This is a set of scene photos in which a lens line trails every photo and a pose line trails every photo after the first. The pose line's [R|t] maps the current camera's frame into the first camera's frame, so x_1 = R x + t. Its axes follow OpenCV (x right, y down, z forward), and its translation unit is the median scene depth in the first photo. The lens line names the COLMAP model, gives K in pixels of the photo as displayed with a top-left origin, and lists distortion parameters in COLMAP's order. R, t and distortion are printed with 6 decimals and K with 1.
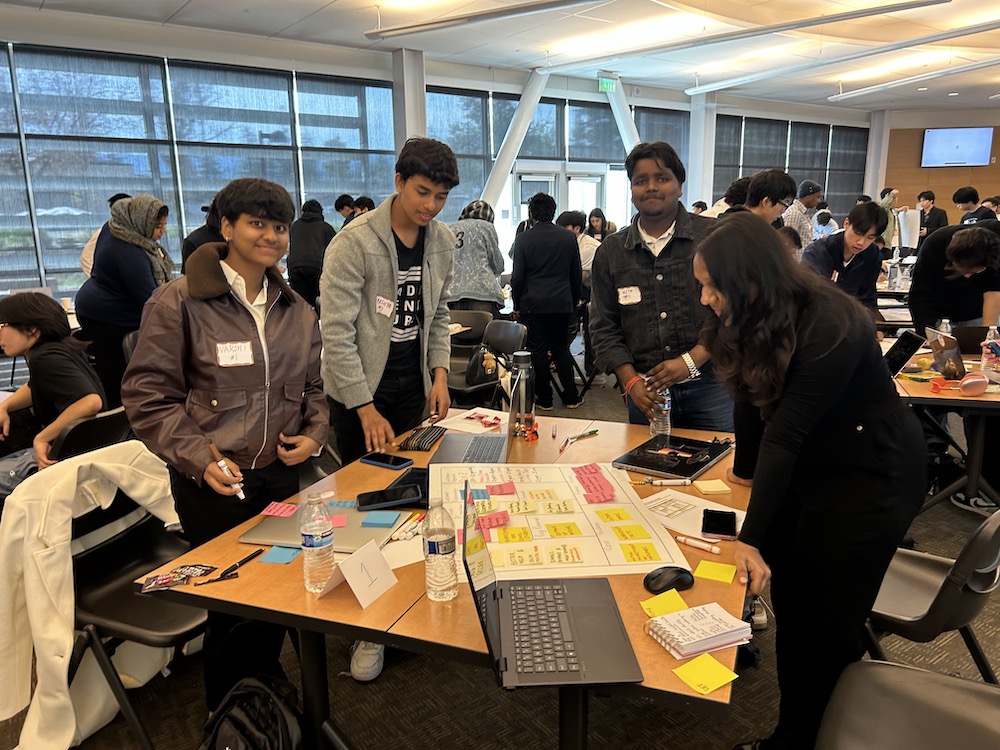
lens RADIAL K [[757.0, 0, 510.2], [0, 757.0, 399.2], [0, 0, 1]] dist [0.019661, -0.001647]
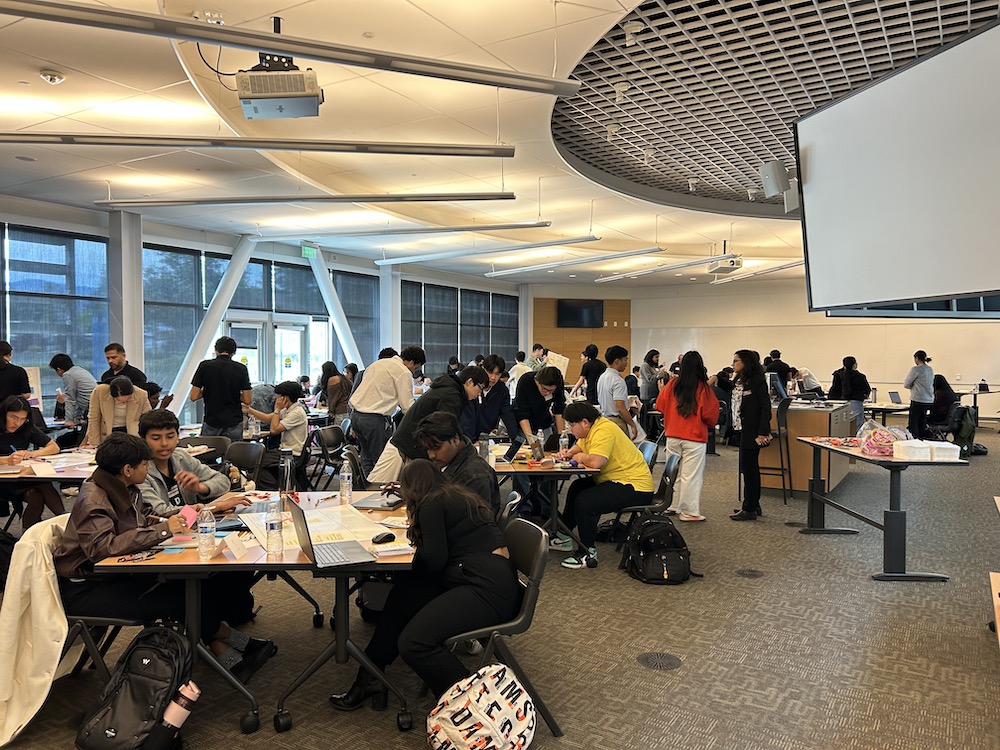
lens RADIAL K [[757.0, 0, 501.1], [0, 757.0, 375.3], [0, 0, 1]] dist [0.019661, -0.001647]
pose [[0.927585, 0.007554, 0.373537, -0.033606], [0.072115, 0.977374, -0.198845, 0.028263], [-0.366587, 0.211383, 0.906053, -0.133551]]
